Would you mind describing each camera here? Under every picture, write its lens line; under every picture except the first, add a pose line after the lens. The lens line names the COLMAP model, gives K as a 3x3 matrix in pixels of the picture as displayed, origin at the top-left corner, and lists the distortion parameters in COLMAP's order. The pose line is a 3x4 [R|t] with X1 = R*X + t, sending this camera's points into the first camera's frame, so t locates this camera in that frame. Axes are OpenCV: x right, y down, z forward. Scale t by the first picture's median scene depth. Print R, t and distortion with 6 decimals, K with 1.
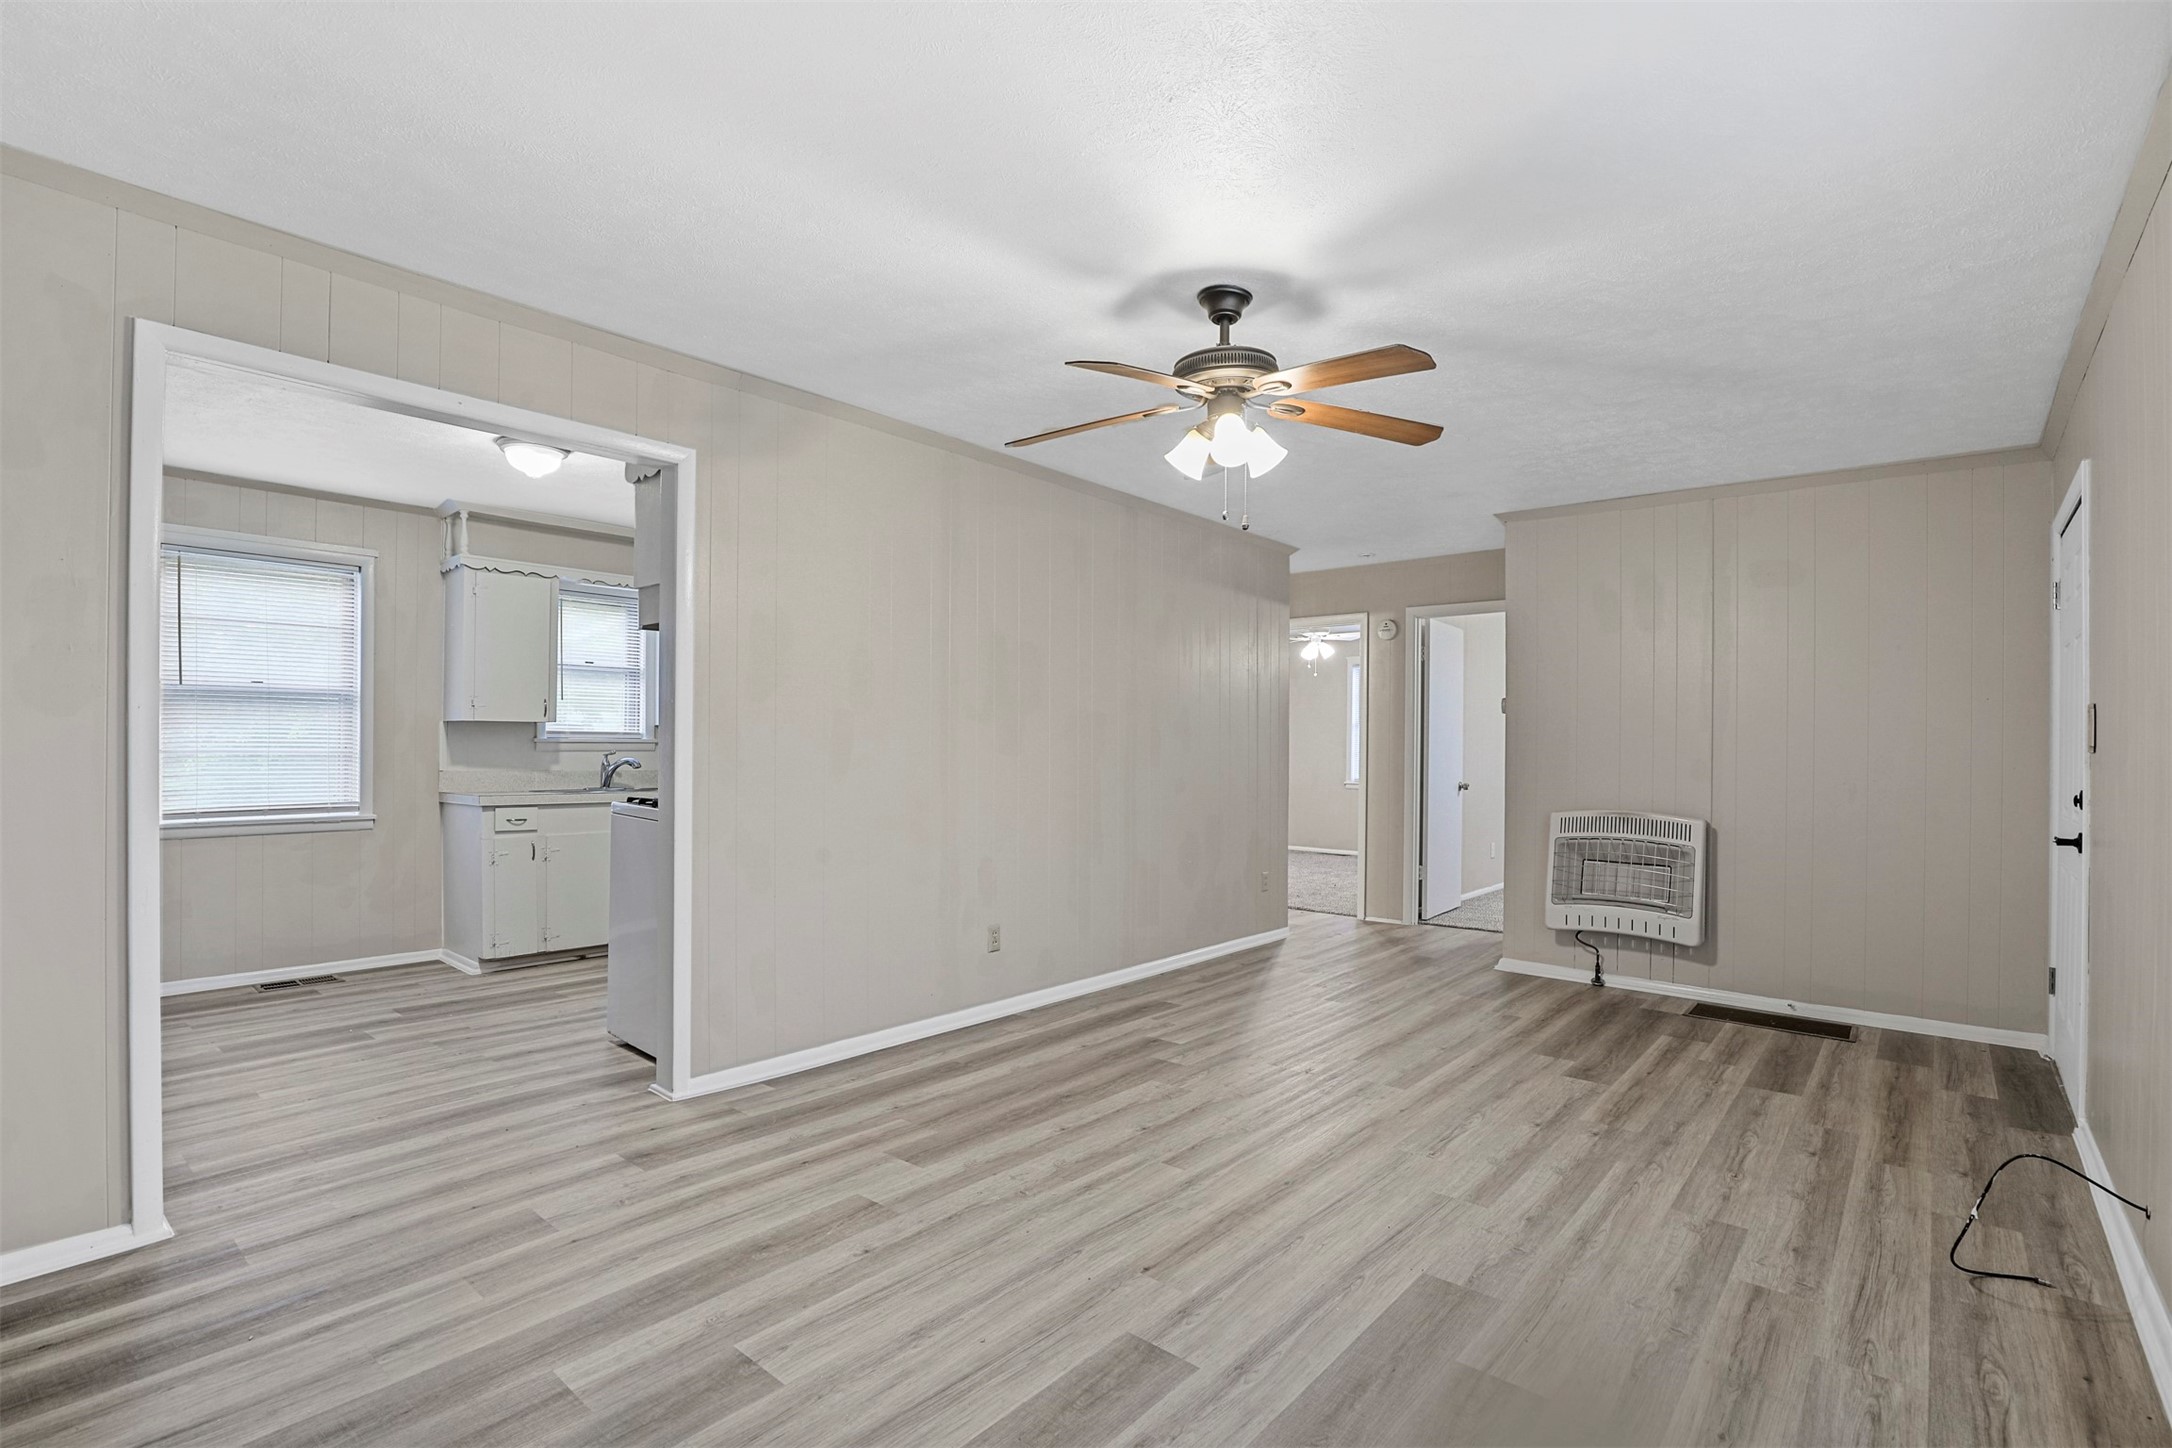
lens RADIAL K [[1018.4, 0, 1091.6], [0, 1018.4, 738.2], [0, 0, 1]] dist [-0.045232, 0.012515]
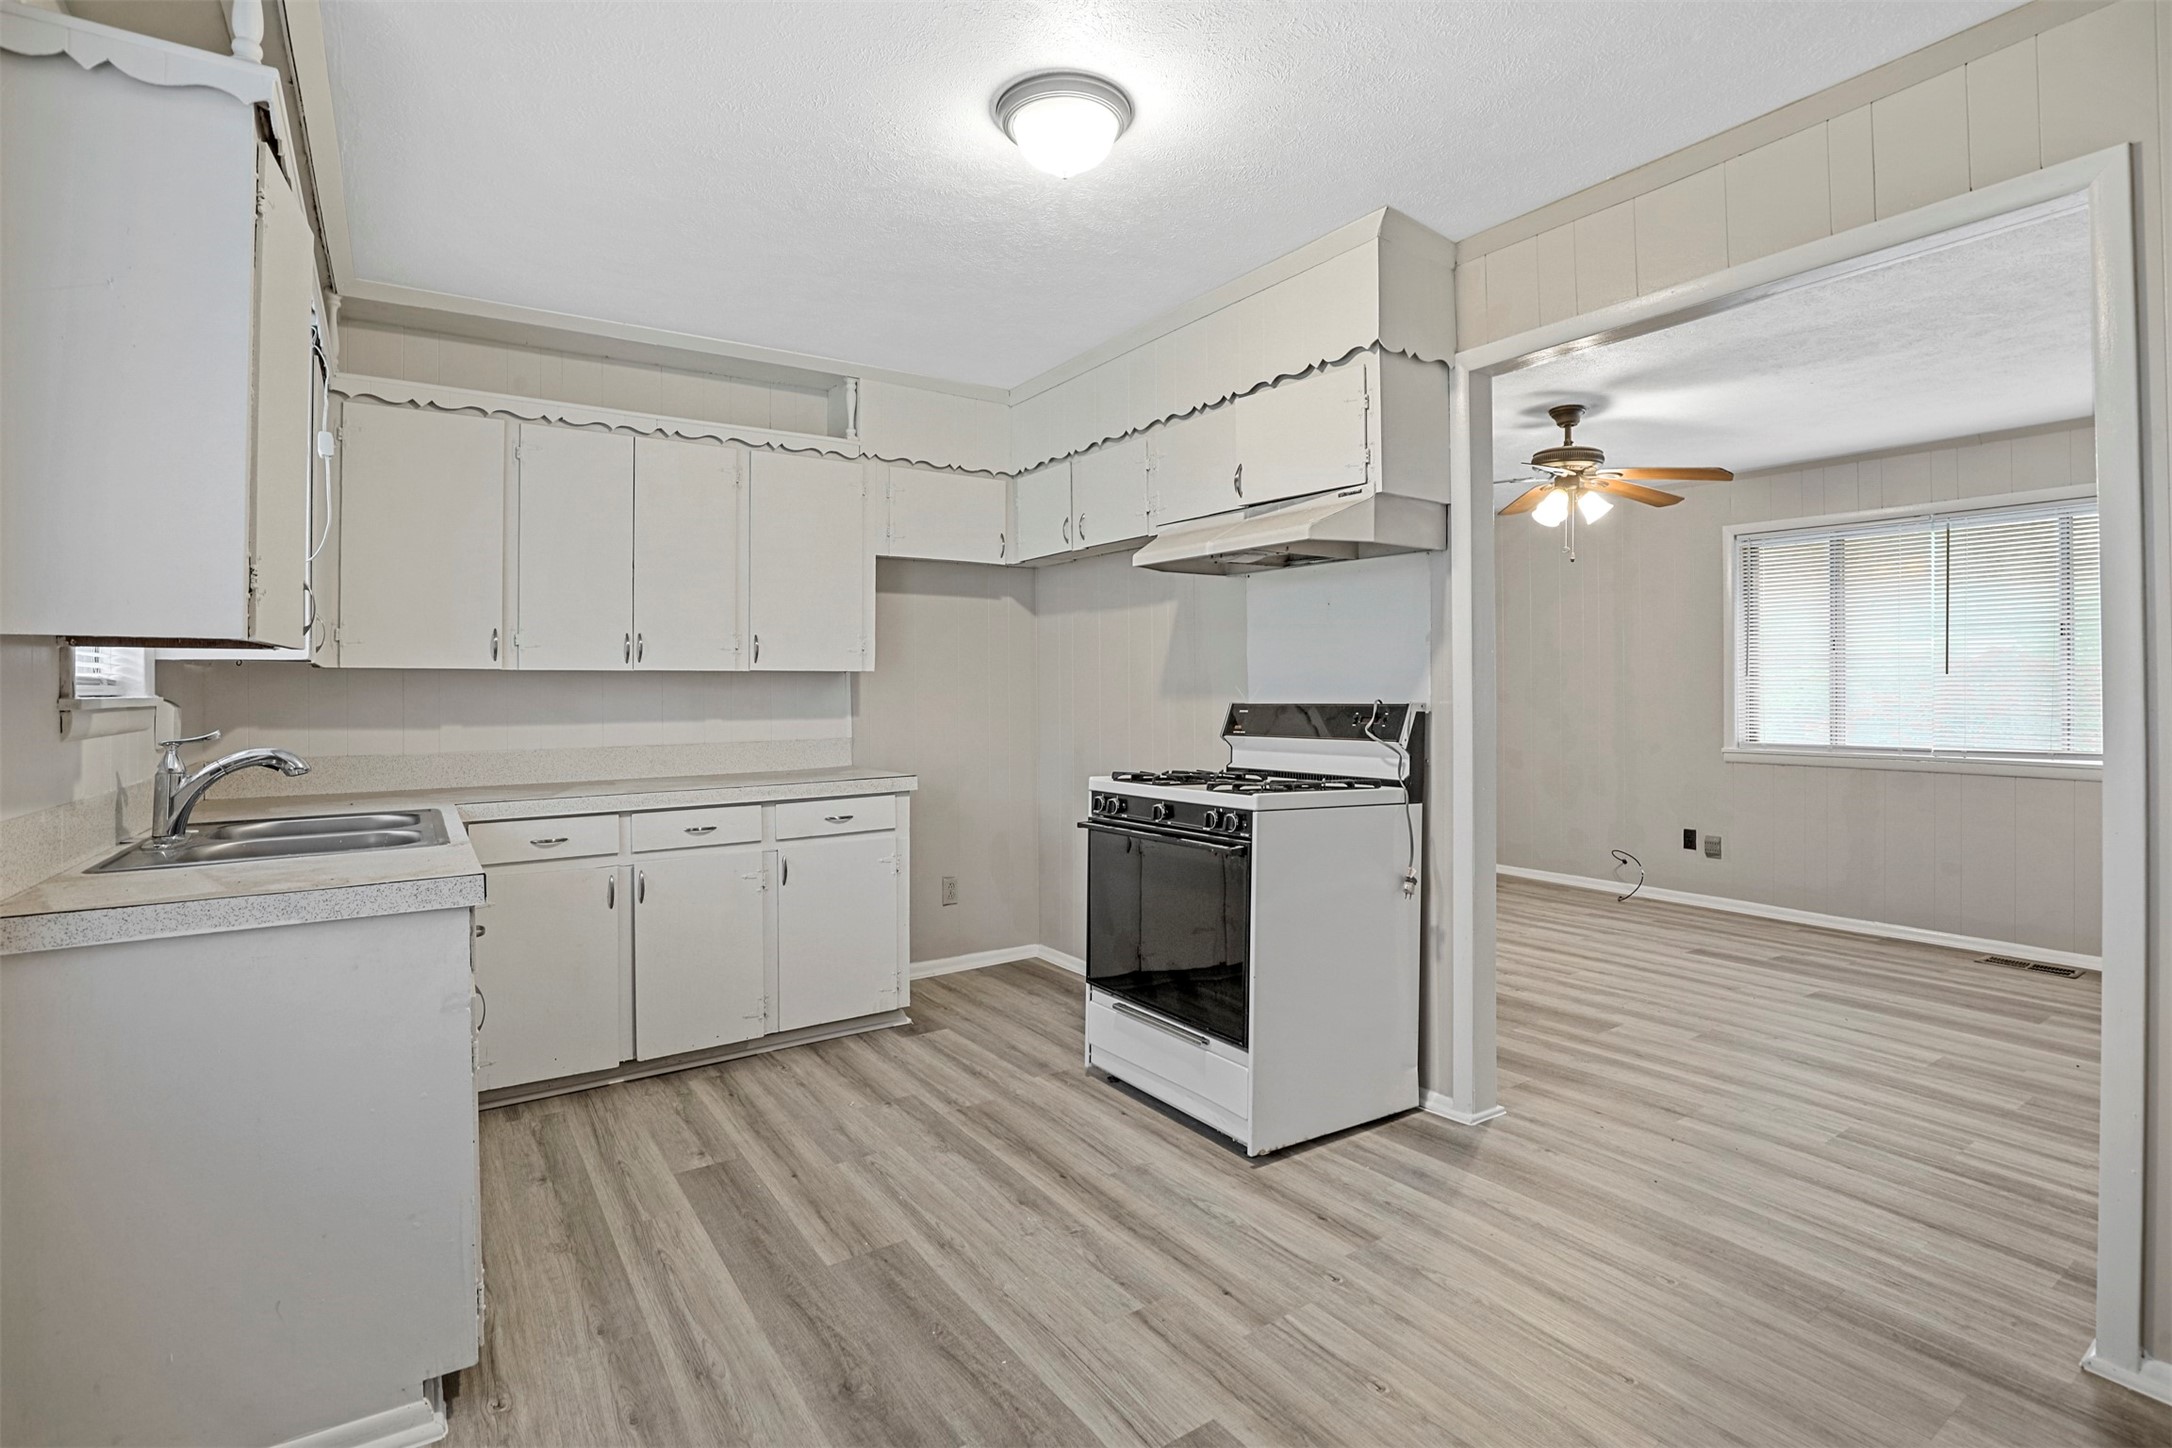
lens RADIAL K [[1016.8, 0, 1096.7], [0, 1016.8, 680.1], [0, 0, 1]] dist [-0.019425, 0.000632]
pose [[0.262262, 0.002078, 0.964994, -1.510825], [-0.001522, 0.999997, -0.001739, -0.014522], [-0.964995, -0.001013, 0.262265, 1.236995]]
